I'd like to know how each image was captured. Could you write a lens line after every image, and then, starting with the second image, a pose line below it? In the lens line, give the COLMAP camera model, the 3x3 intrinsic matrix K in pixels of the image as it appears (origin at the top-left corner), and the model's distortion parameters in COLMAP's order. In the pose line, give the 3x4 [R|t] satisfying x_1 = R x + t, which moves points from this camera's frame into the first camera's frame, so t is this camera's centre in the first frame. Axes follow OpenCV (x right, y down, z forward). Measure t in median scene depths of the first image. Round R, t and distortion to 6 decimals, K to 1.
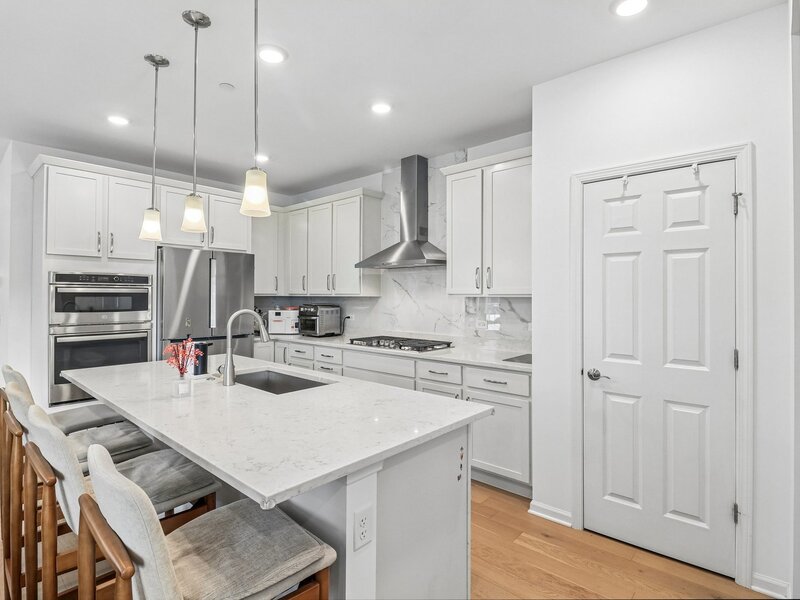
lens RADIAL K [[419.3, 0, 397.3], [0, 419.3, 291.7], [0, 0, 1]] dist [0.005666, -0.014820]
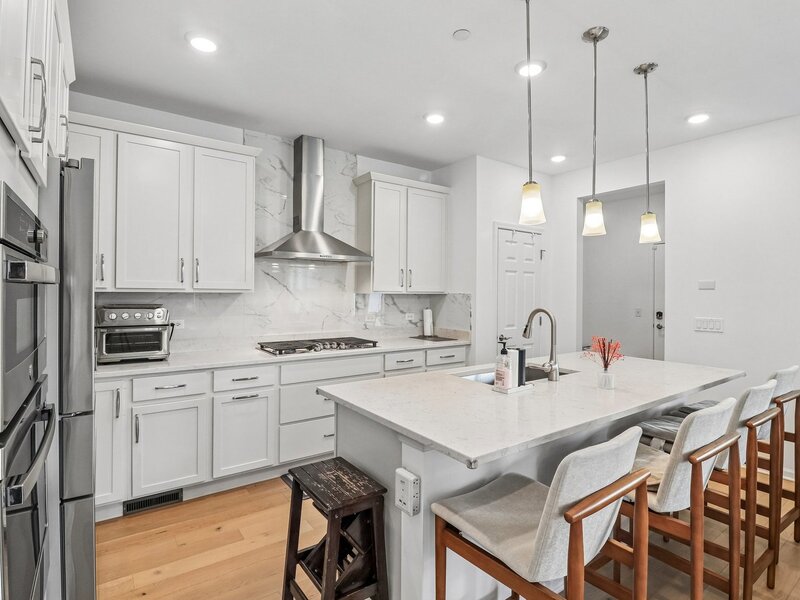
lens RADIAL K [[419.3, 0, 397.3], [0, 419.3, 291.7], [0, 0, 1]] dist [0.005666, -0.014820]
pose [[0.223732, 0.001345, 0.974650, -0.877450], [-0.017619, 0.999841, 0.002665, 0.003207], [-0.974491, -0.017768, 0.223720, 0.670870]]
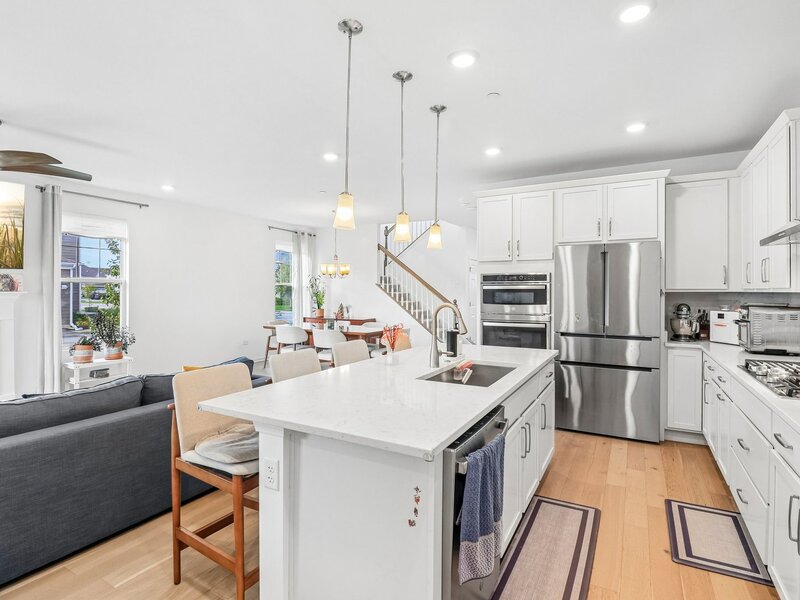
lens RADIAL K [[419.3, 0, 397.3], [0, 419.3, 291.7], [0, 0, 1]] dist [0.005666, -0.014820]
pose [[0.213792, -0.001270, -0.976878, 0.422947], [0.009330, 0.999956, 0.000741, 0.005616], [0.976835, -0.009273, 0.213795, 0.379269]]
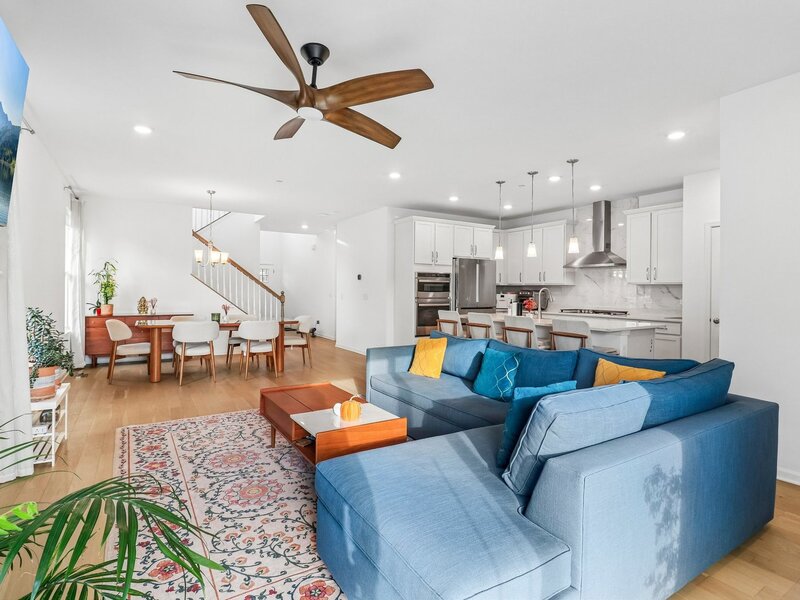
lens RADIAL K [[419.3, 0, 397.3], [0, 419.3, 291.7], [0, 0, 1]] dist [0.005666, -0.014820]
pose [[0.961316, 0.006248, -0.275375, -0.305889], [-0.003004, 0.999921, 0.012203, 0.022452], [0.275430, -0.010904, 0.961259, -0.907502]]
